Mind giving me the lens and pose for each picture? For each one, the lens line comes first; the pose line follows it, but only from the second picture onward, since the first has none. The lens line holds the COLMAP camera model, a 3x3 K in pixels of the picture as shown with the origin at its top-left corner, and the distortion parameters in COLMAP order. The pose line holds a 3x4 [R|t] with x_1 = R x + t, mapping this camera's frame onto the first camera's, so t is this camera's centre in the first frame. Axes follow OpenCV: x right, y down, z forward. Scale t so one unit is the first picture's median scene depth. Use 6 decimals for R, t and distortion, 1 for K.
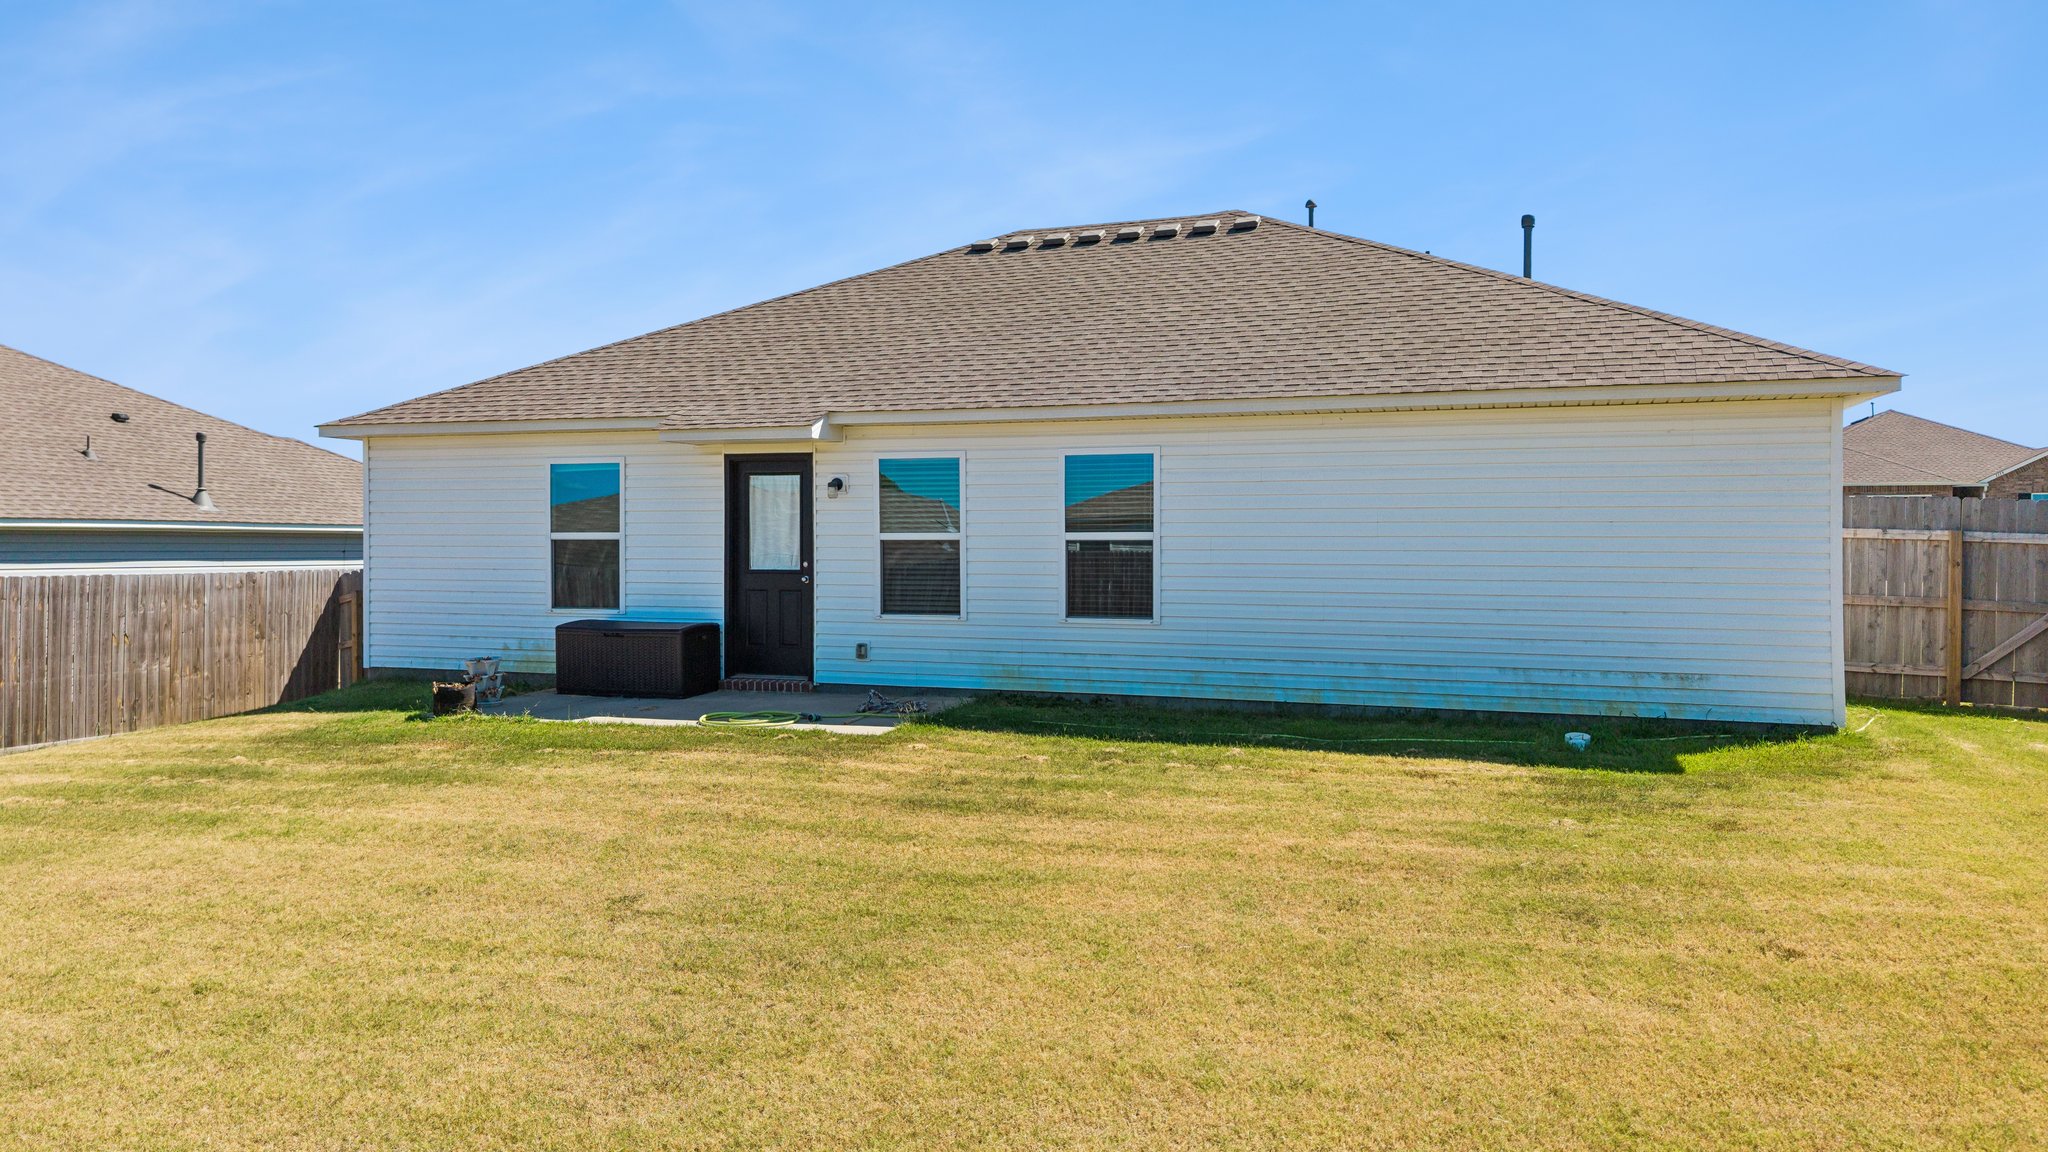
lens RADIAL K [[1343.5, 0, 1044.4], [0, 1343.5, 555.3], [0, 0, 1]] dist [0.042786, -0.047356]
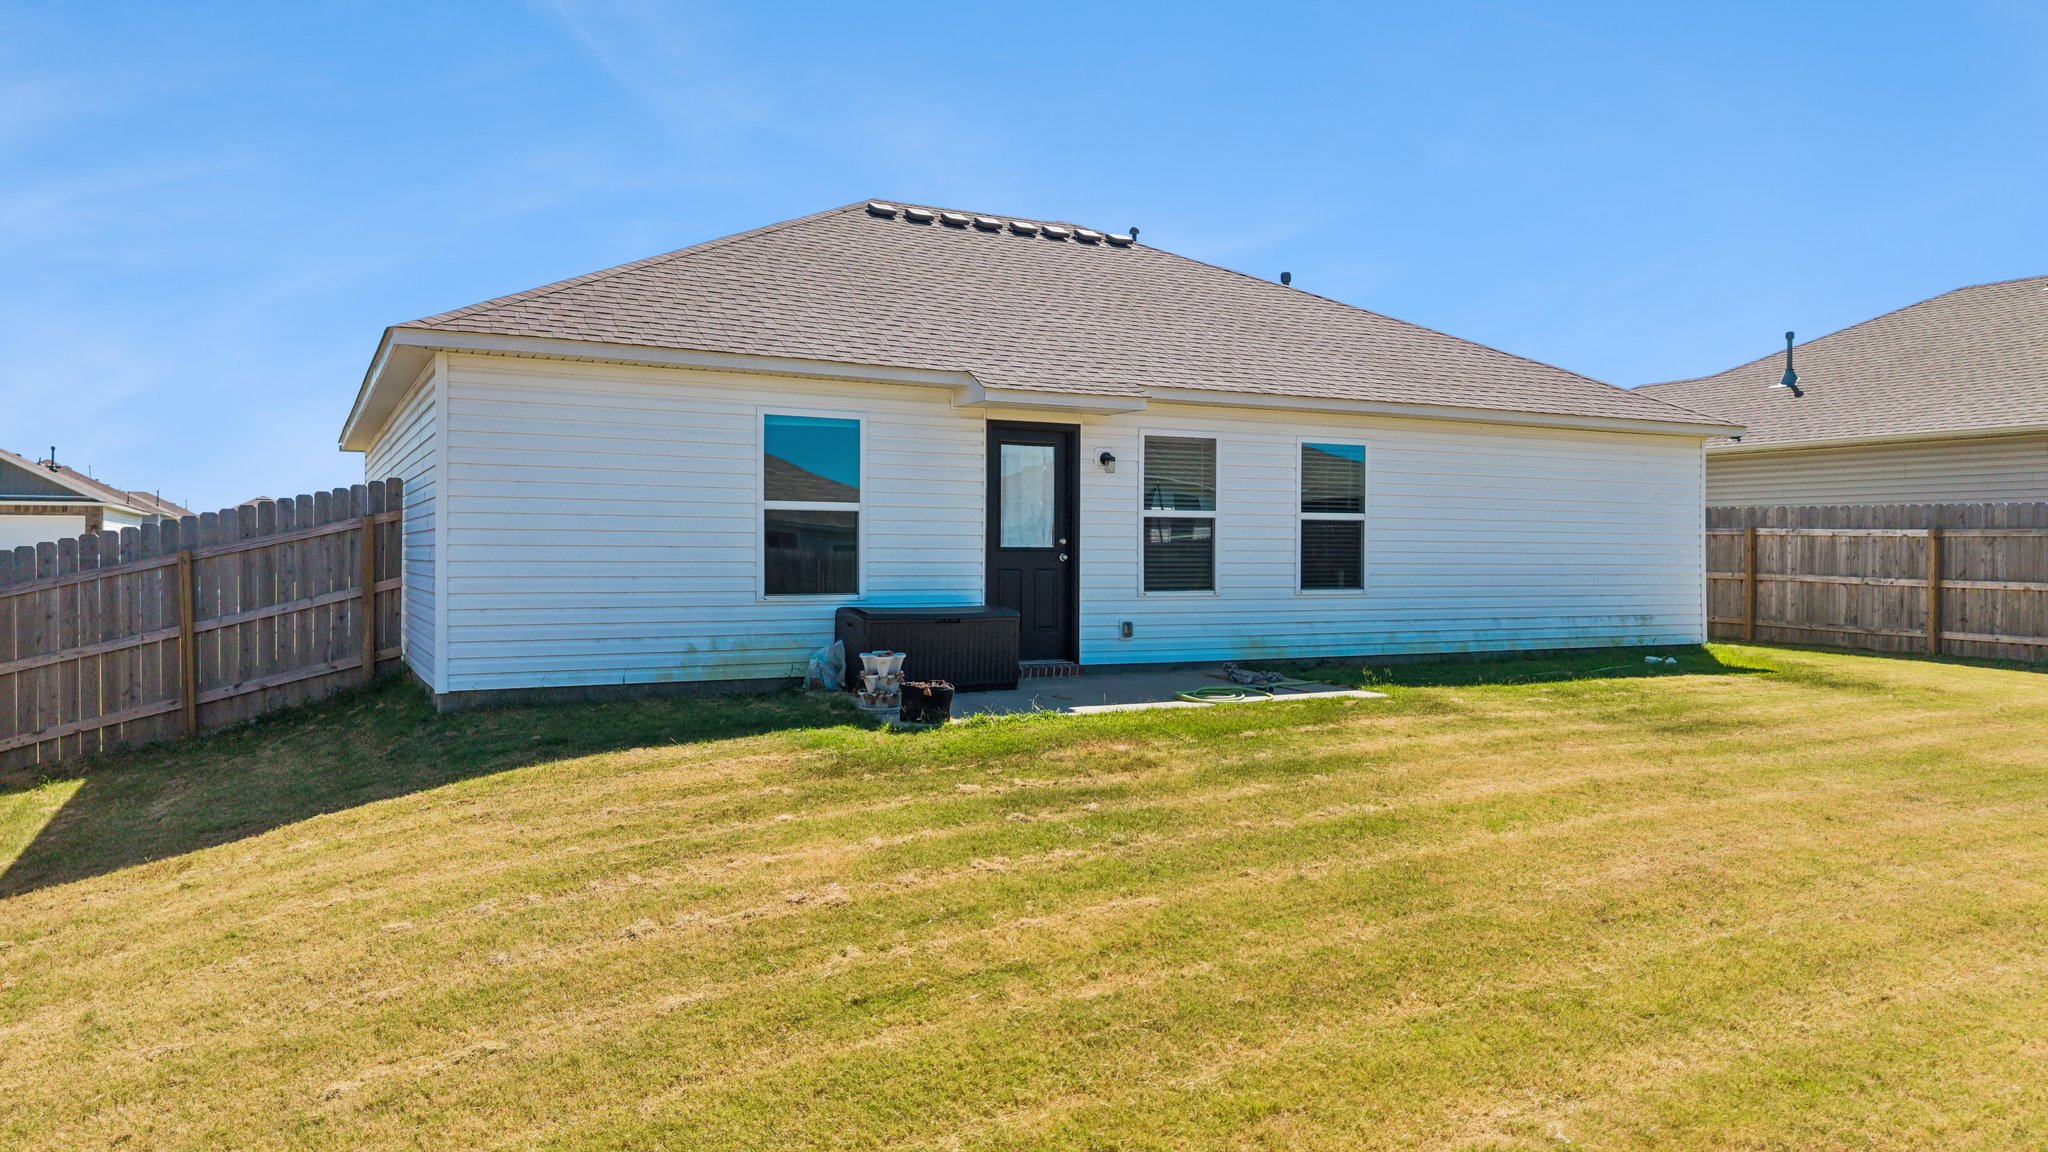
lens RADIAL K [[1343.5, 0, 1044.4], [0, 1343.5, 555.3], [0, 0, 1]] dist [0.042786, -0.047356]
pose [[0.702883, -0.007309, 0.711268, -0.870911], [-0.008188, 0.999798, 0.018365, -0.000717], [-0.711258, -0.018732, 0.702681, 0.348297]]
